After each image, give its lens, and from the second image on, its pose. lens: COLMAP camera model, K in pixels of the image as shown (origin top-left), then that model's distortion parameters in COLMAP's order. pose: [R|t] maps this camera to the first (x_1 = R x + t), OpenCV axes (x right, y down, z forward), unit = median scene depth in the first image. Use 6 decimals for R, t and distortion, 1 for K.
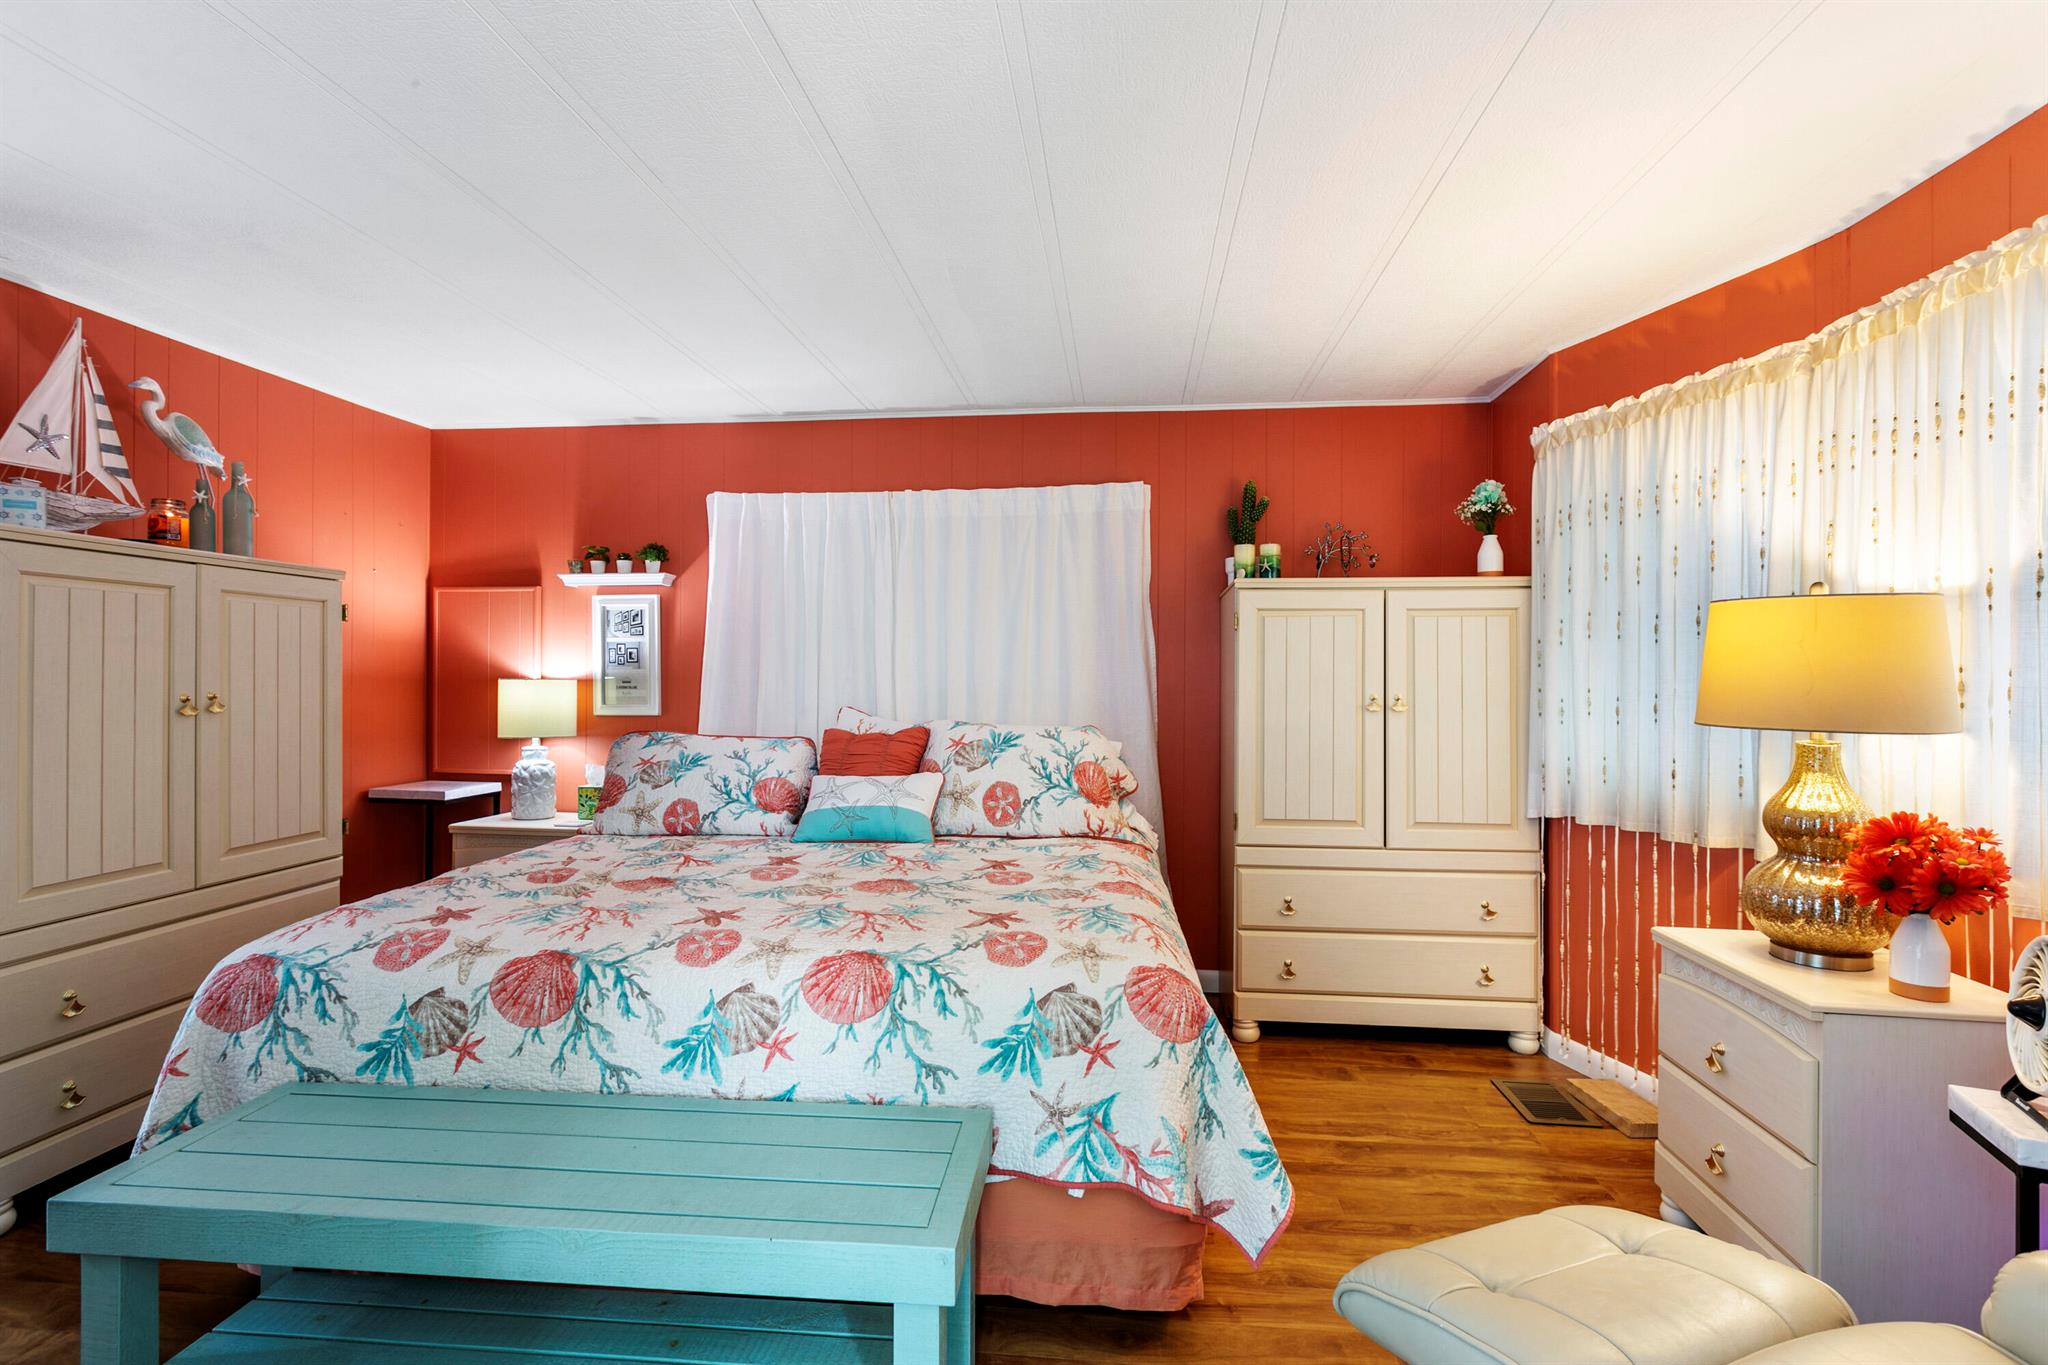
lens RADIAL K [[985.7, 0, 1012.4], [0, 985.7, 673.3], [0, 0, 1]] dist [-0.001830, 0.003853]
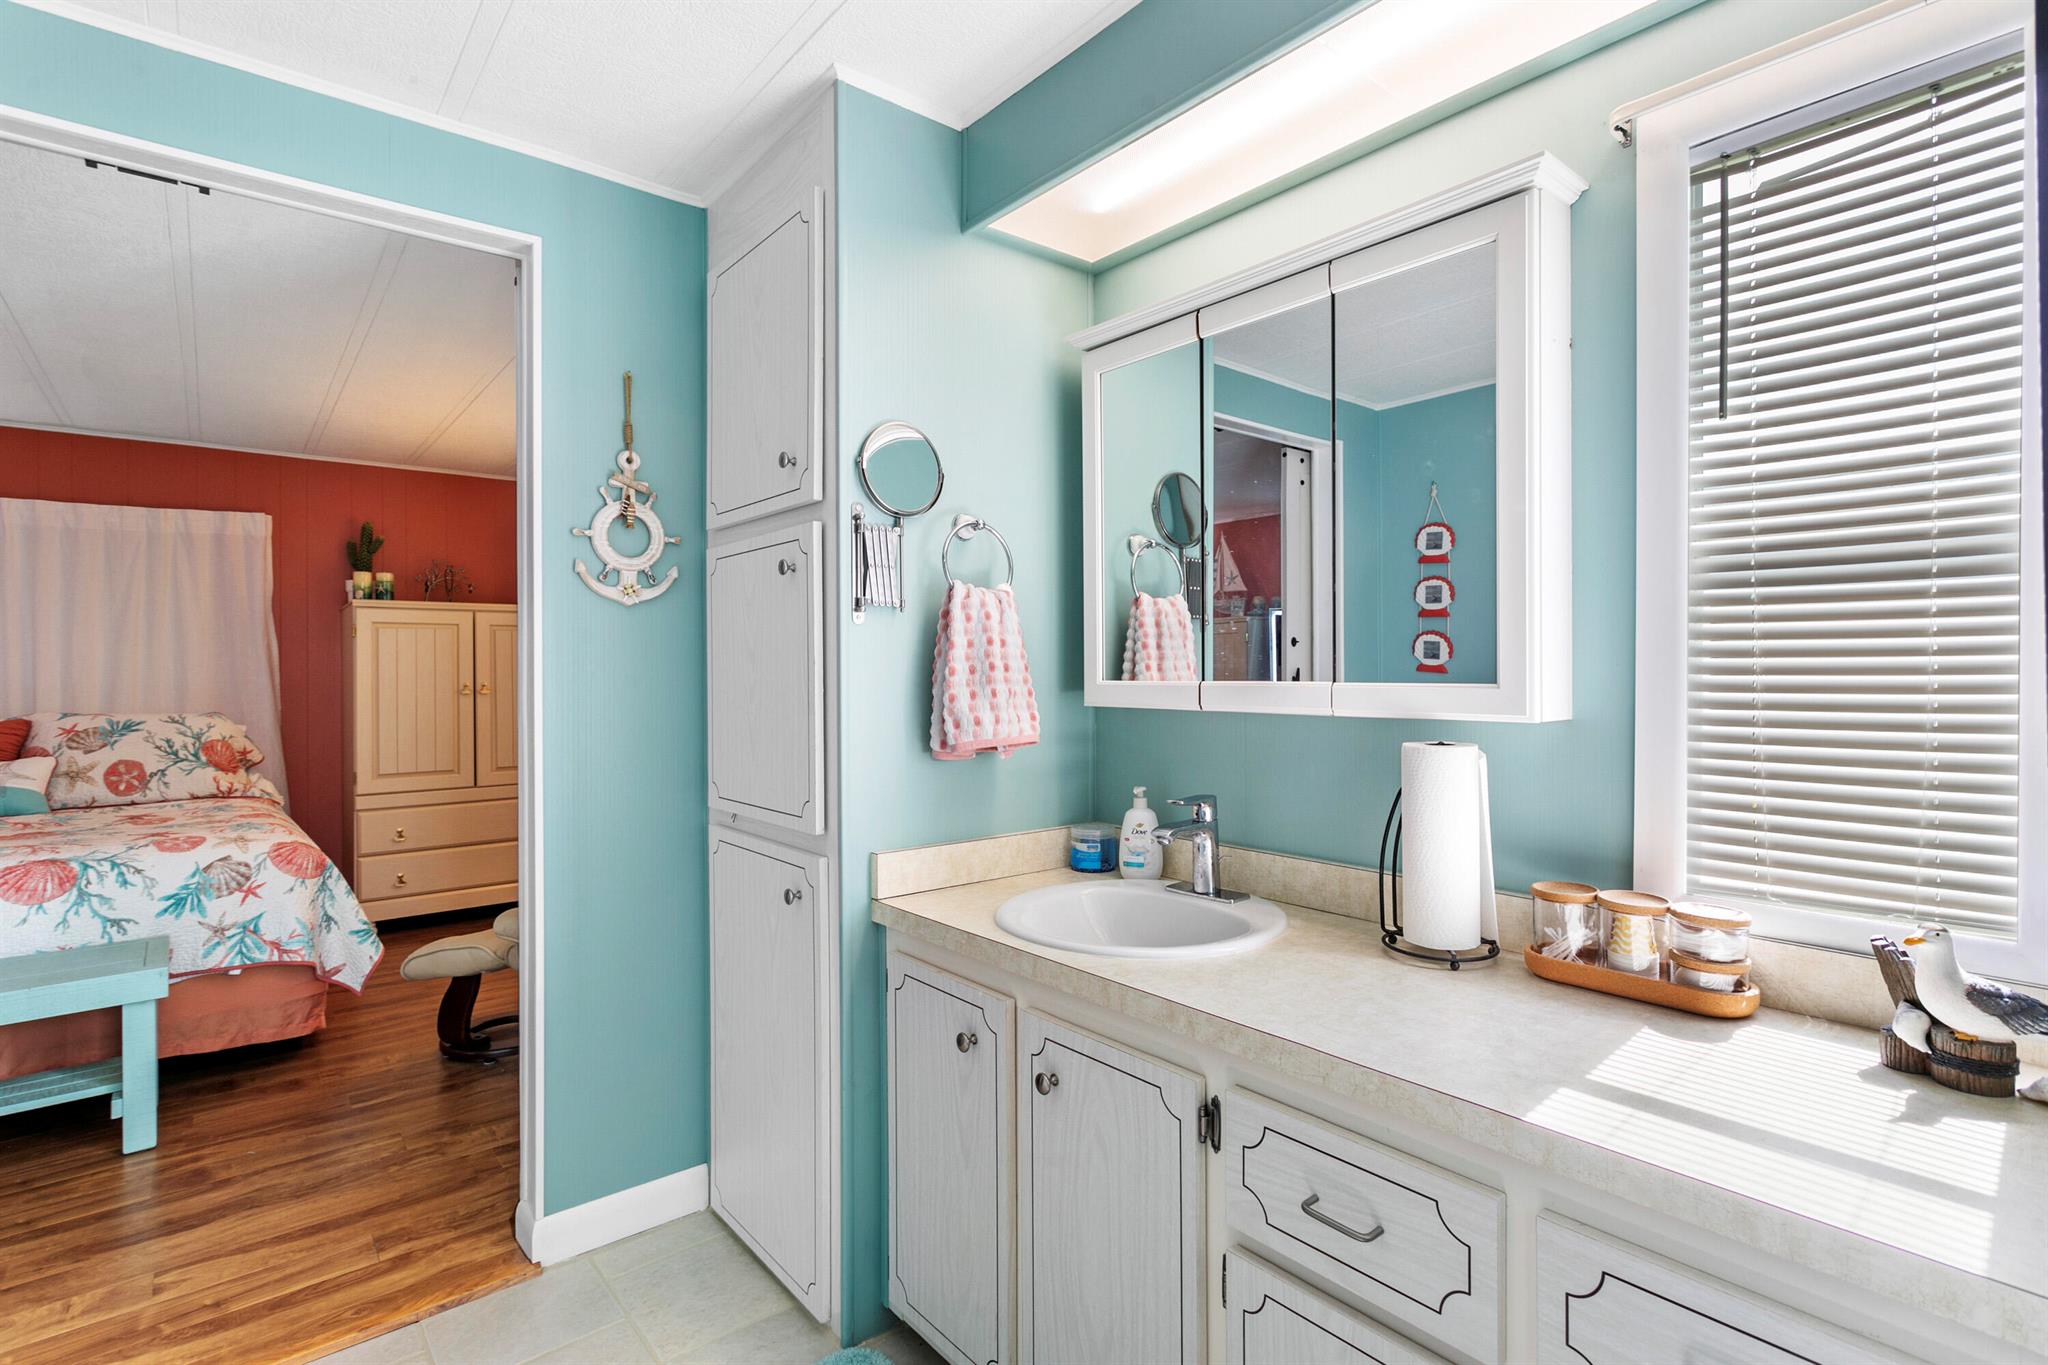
lens RADIAL K [[985.7, 0, 1033.9], [0, 985.7, 669.2], [0, 0, 1]] dist [-0.001830, 0.003853]
pose [[0.689463, -0.007827, 0.724279, -0.120134], [0.006046, 0.999969, 0.005050, -0.001392], [-0.724296, 0.000897, 0.689489, -0.663980]]
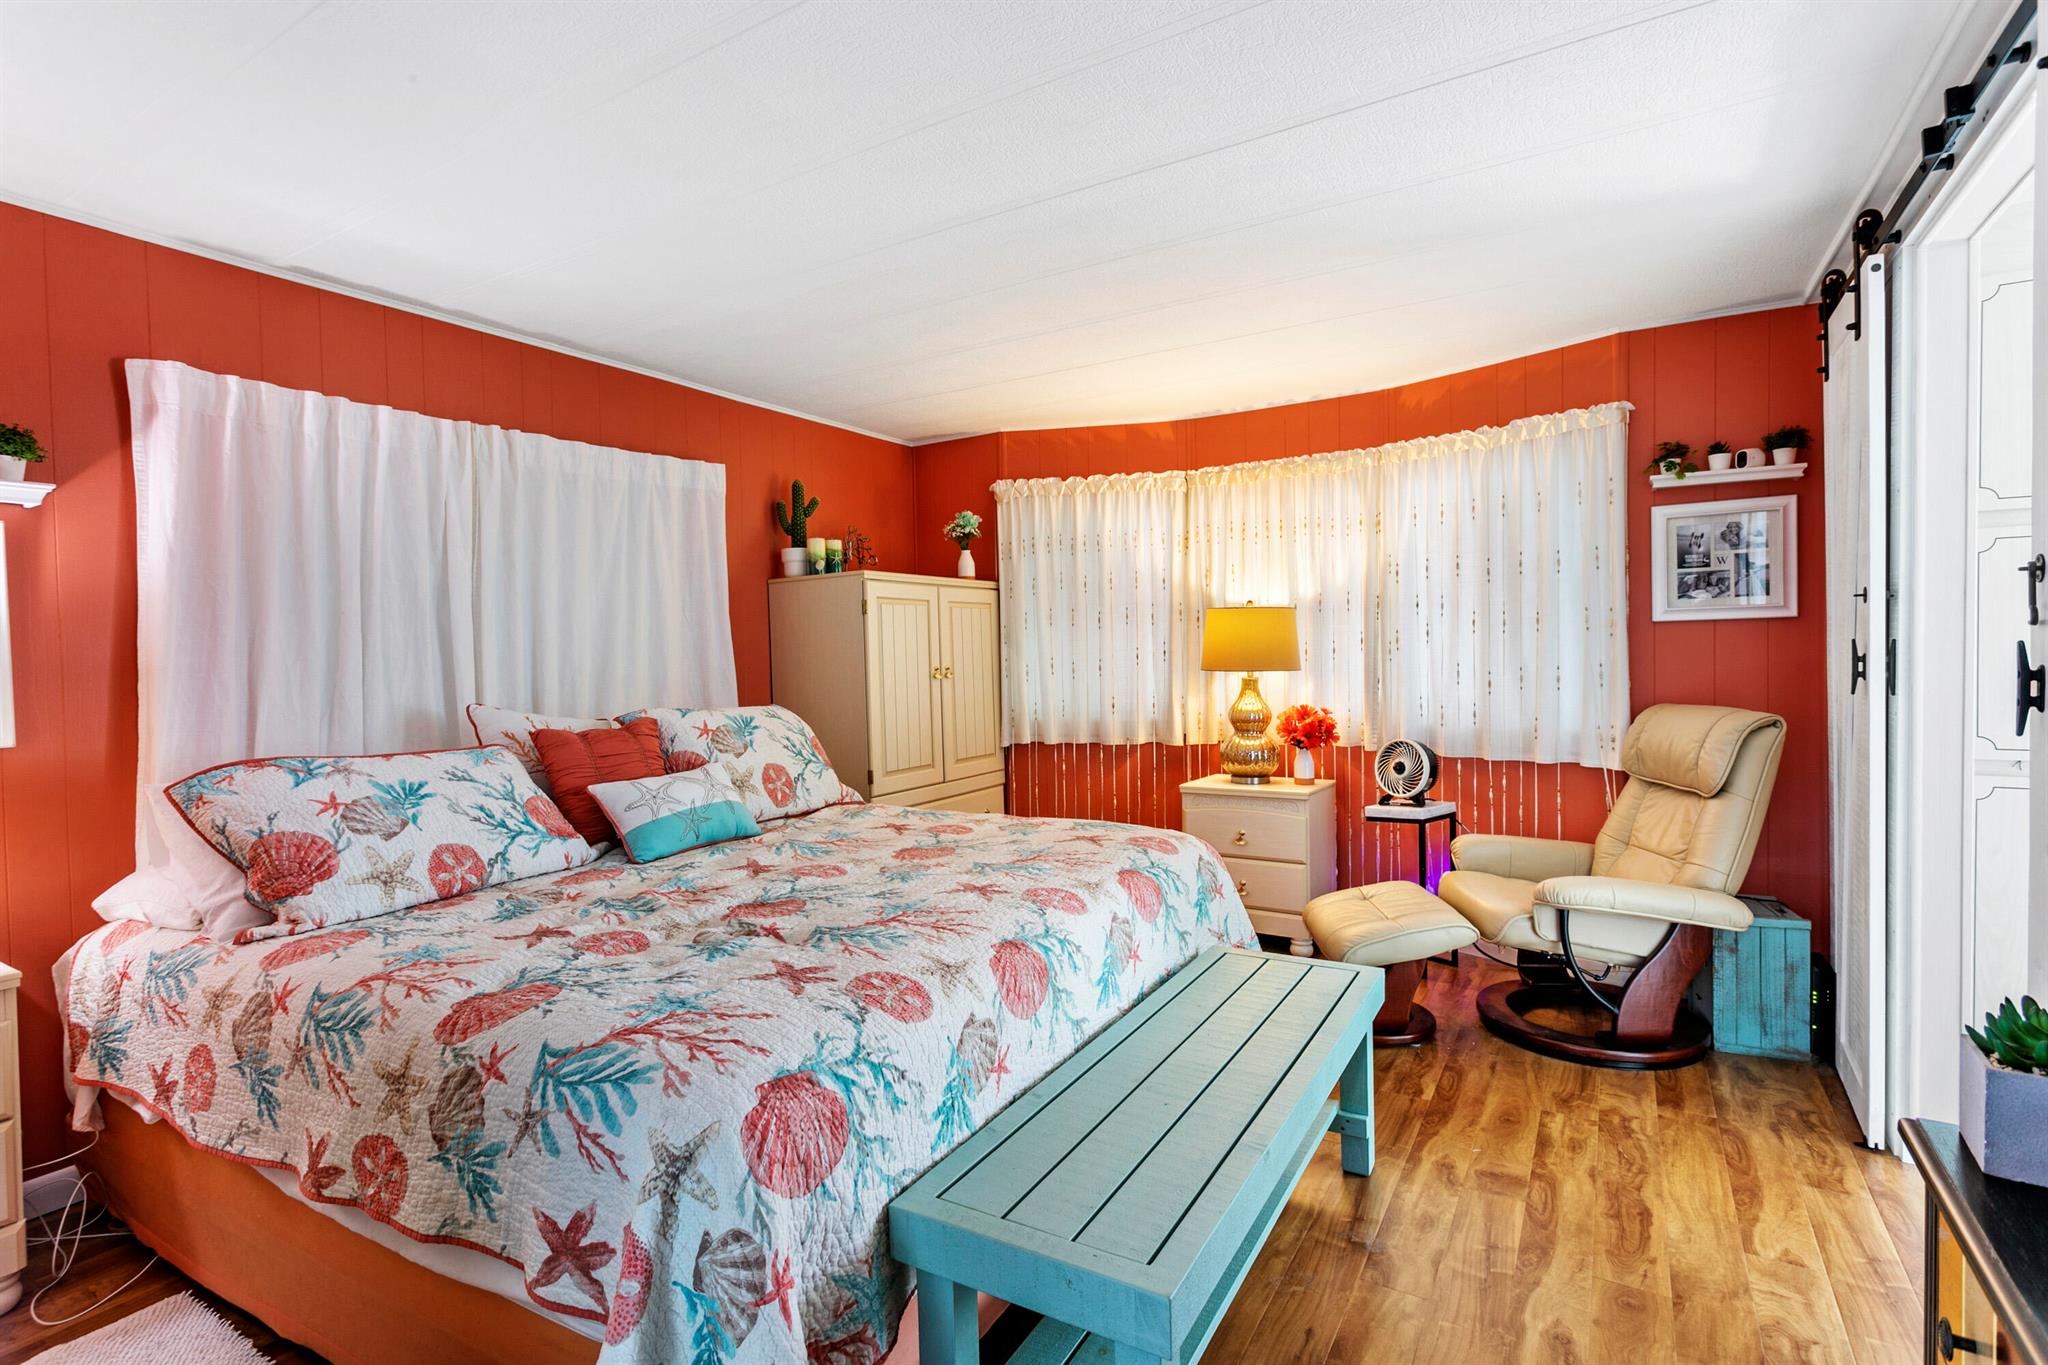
lens RADIAL K [[985.7, 0, 1042.1], [0, 985.7, 663.6], [0, 0, 1]] dist [-0.001830, 0.003853]
pose [[0.412034, -0.023832, 0.910857, -0.805953], [0.019449, 0.999660, 0.017358, -0.001404], [-0.910961, 0.010563, 0.412358, 0.350544]]
